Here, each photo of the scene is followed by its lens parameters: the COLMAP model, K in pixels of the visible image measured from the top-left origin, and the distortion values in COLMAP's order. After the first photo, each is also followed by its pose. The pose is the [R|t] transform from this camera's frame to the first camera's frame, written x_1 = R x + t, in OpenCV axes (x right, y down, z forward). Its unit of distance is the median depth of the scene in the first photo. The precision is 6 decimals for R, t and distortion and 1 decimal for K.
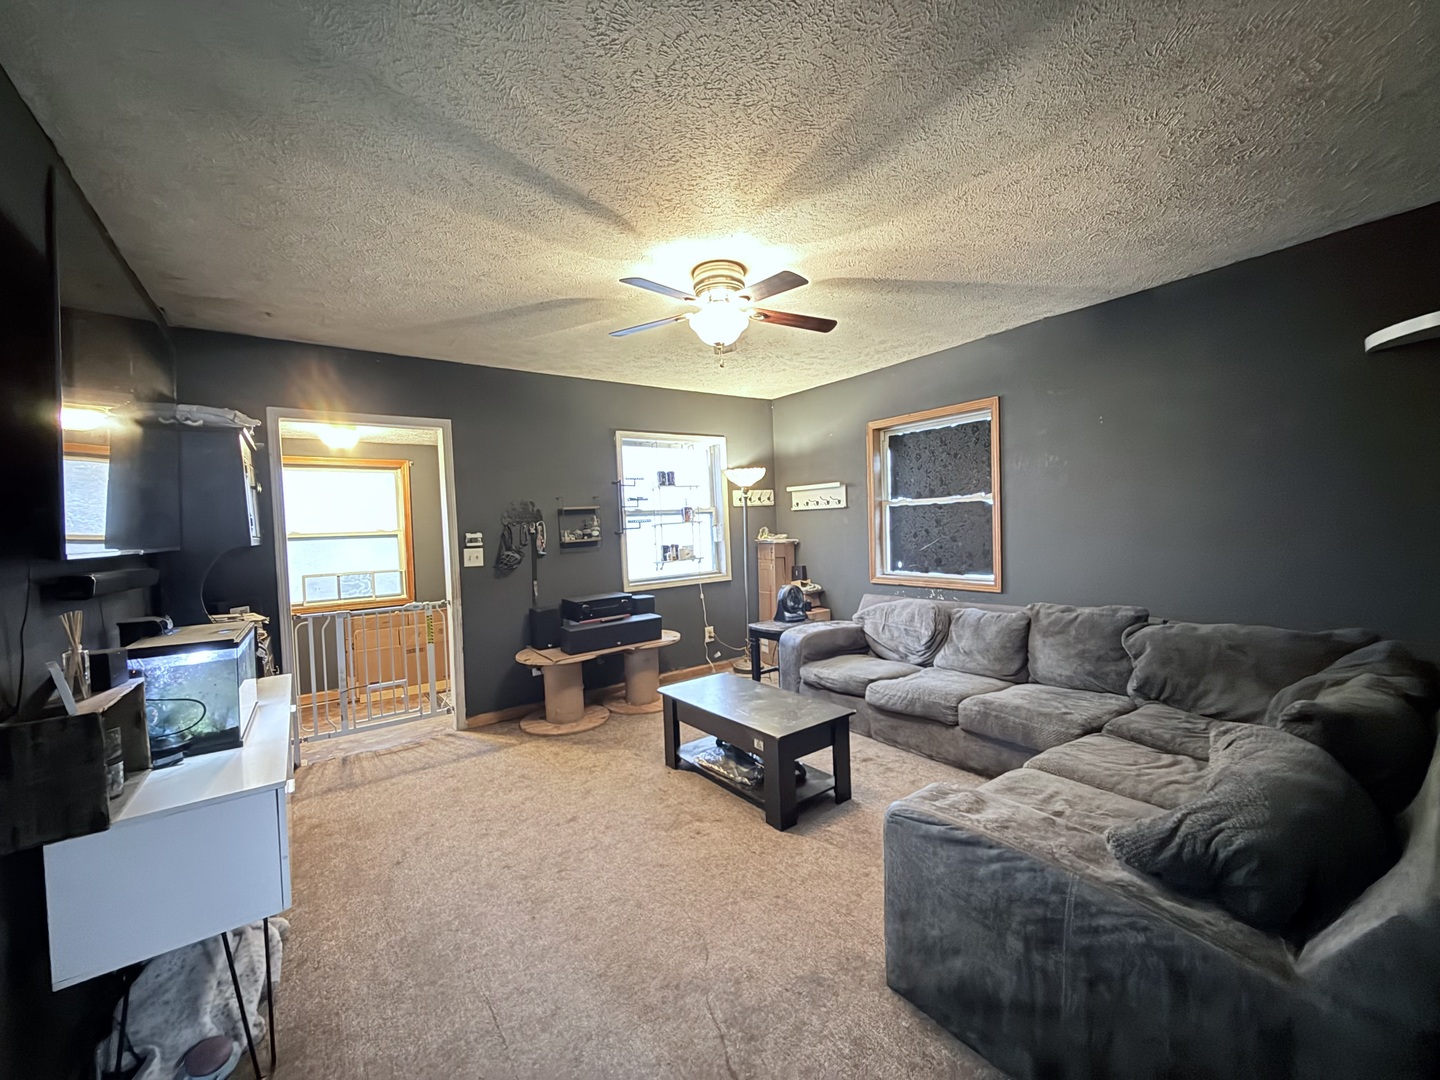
lens RADIAL K [[571.9, 0, 713.5], [0, 571.9, 542.9], [0, 0, 1]] dist [-0.001043, 0.000395]
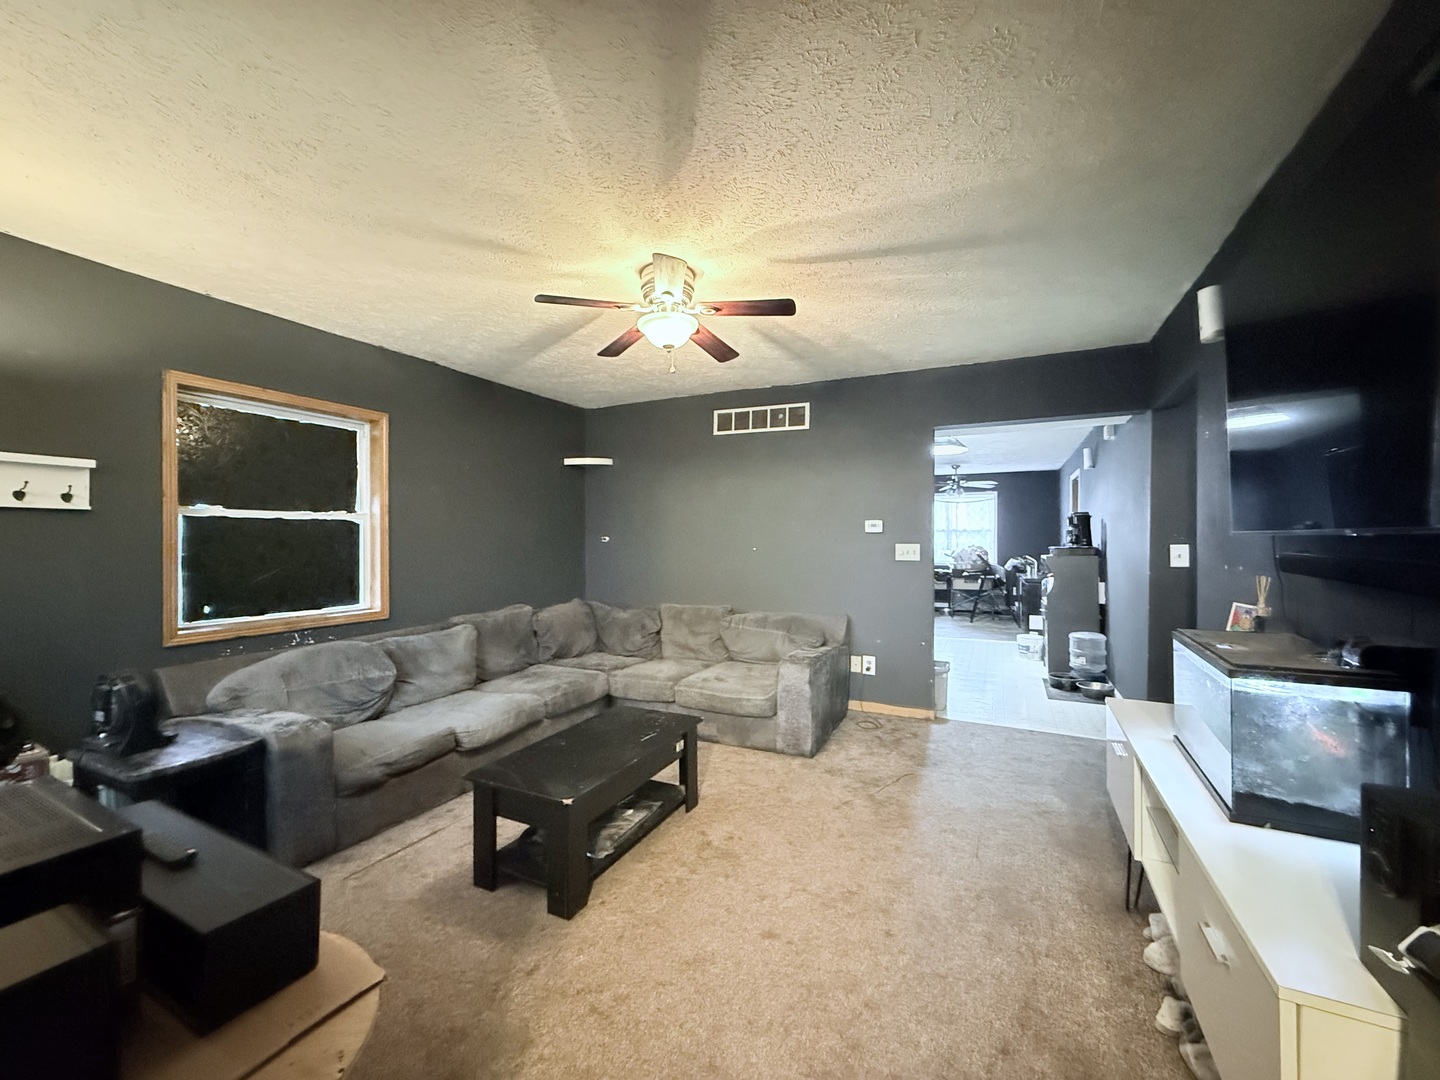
lens RADIAL K [[571.9, 0, 720.4], [0, 571.9, 536.6], [0, 0, 1]] dist [-0.001043, 0.000395]
pose [[-0.461537, 0.045945, 0.885930, -0.605528], [0.047766, 0.998496, -0.026898, 0.001683], [-0.885834, 0.029902, -0.463038, 0.949424]]
